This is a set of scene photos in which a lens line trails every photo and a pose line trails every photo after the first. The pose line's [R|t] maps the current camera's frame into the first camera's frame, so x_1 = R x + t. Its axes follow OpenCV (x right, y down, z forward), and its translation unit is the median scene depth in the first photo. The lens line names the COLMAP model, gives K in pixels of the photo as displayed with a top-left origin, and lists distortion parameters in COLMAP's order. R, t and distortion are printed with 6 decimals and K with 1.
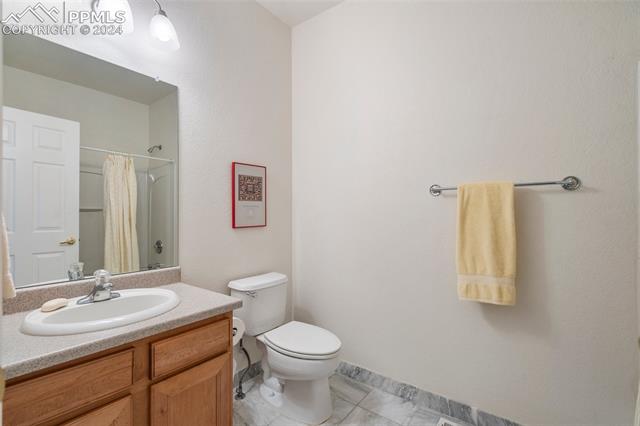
lens RADIAL K [[288.3, 0, 318.8], [0, 288.3, 216.0], [0, 0, 1]] dist [-0.026413, -0.000857]
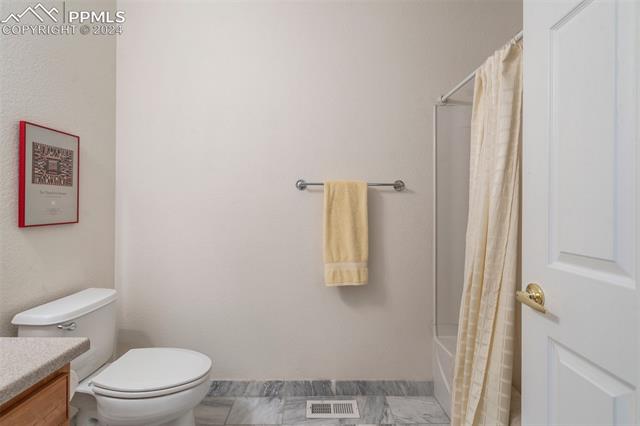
lens RADIAL K [[288.3, 0, 322.0], [0, 288.3, 209.6], [0, 0, 1]] dist [-0.026413, -0.000857]
pose [[0.776210, 0.006063, 0.630445, -0.192404], [-0.006383, 0.999978, -0.001758, 0.001081], [-0.630442, -0.002660, 0.776232, 0.138260]]
